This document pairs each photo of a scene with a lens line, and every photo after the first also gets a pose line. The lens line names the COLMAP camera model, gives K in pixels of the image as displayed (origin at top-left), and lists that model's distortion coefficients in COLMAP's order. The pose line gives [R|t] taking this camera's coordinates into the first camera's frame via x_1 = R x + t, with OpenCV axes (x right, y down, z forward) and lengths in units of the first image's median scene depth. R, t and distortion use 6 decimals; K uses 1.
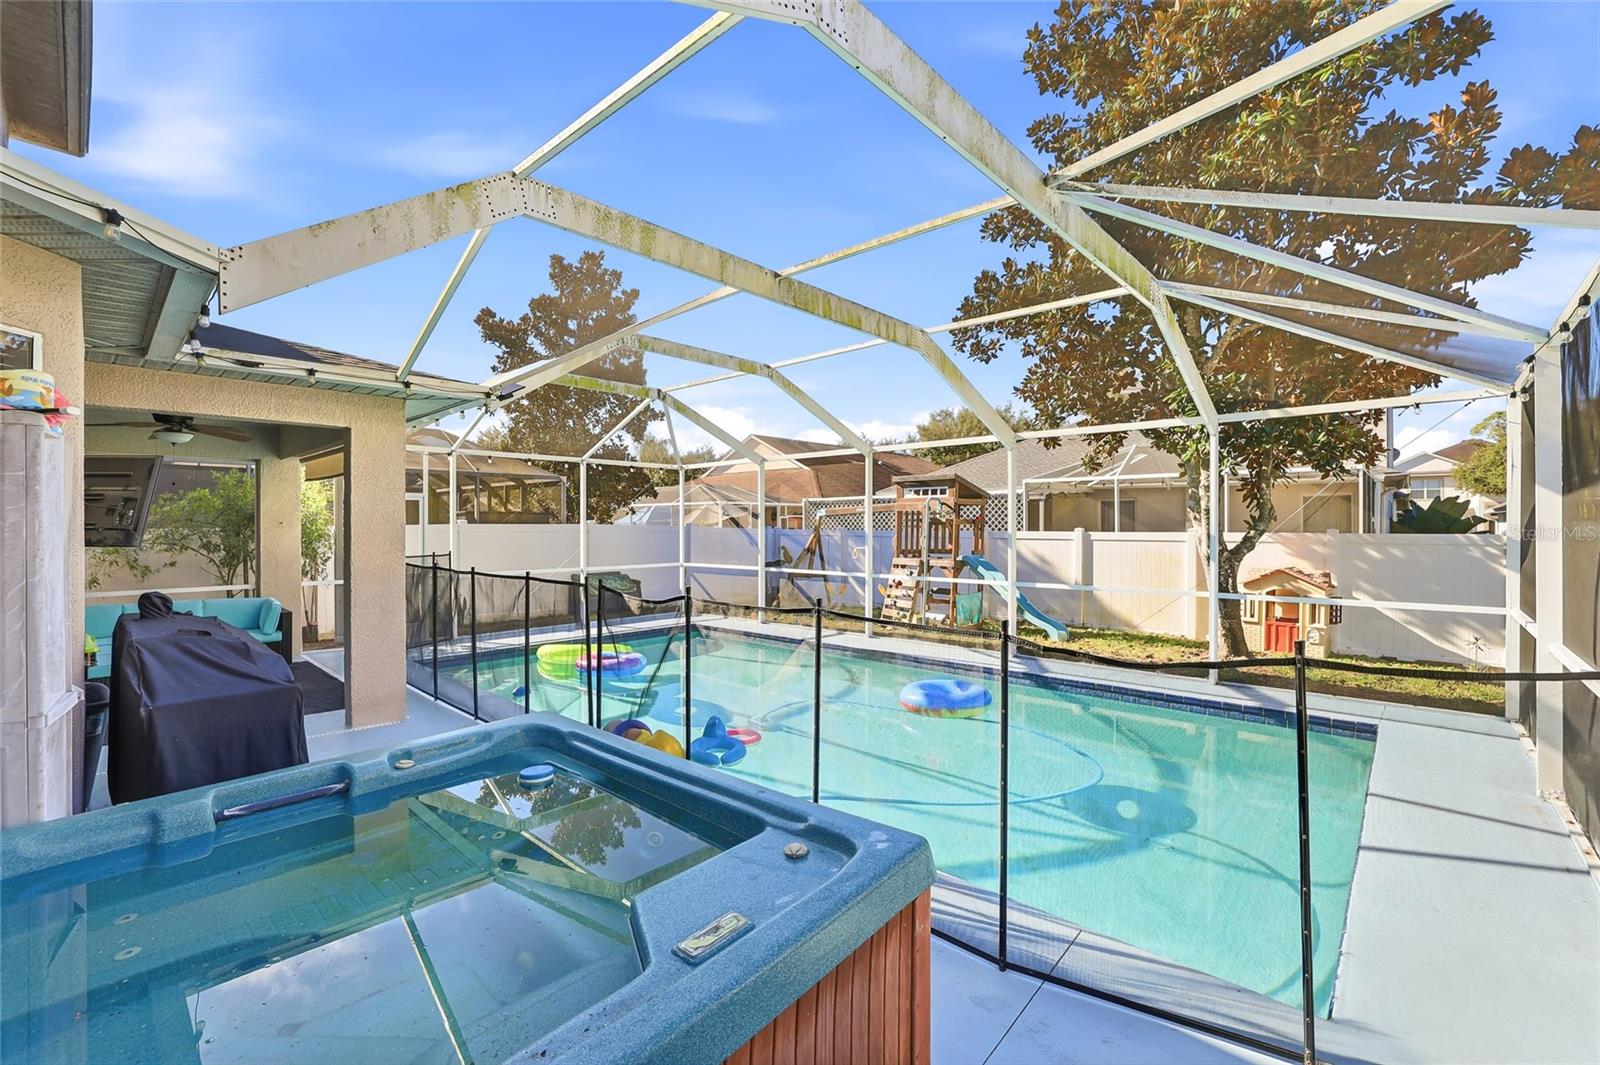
lens RADIAL K [[682.2, 0, 809.2], [0, 682.2, 524.1], [0, 0, 1]] dist [-0.018635, 0.000344]
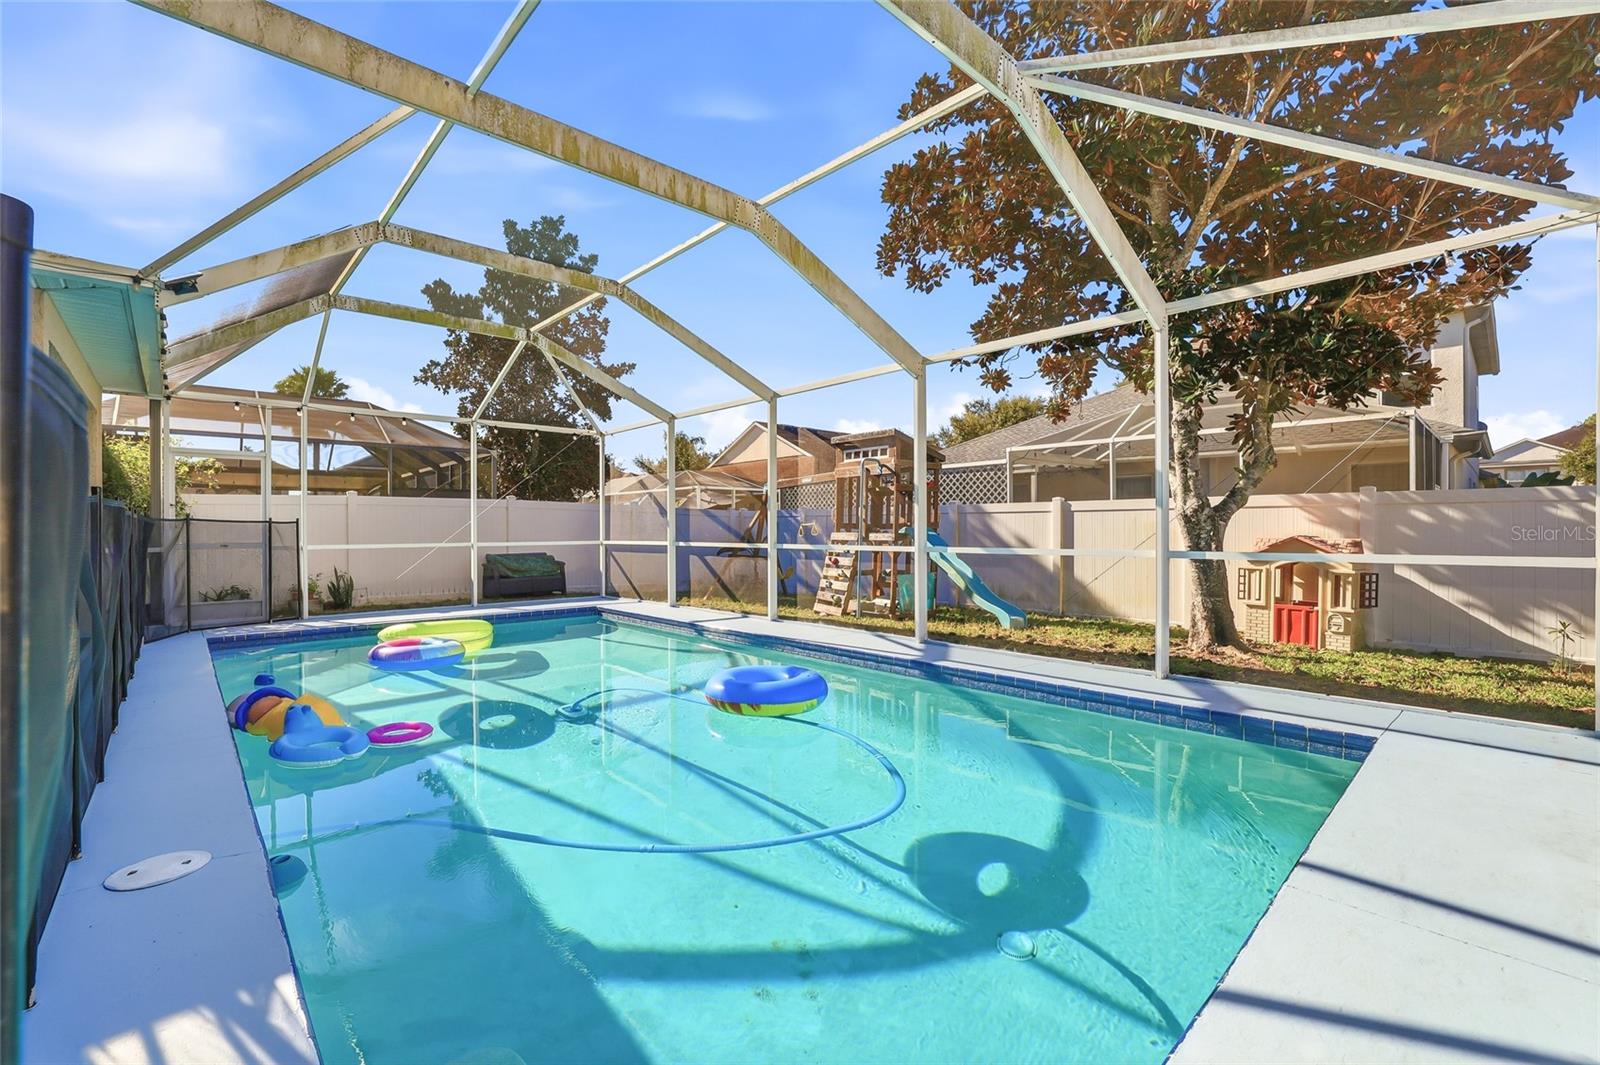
lens RADIAL K [[687.1, 0, 800.0], [0, 687.1, 532.5], [0, 0, 1]] dist [-0.032259, 0.008376]
pose [[0.996179, -0.002654, -0.087296, 0.181053], [0.003306, 0.999968, 0.007320, 0.048831], [0.087273, -0.007581, 0.996156, 0.159702]]
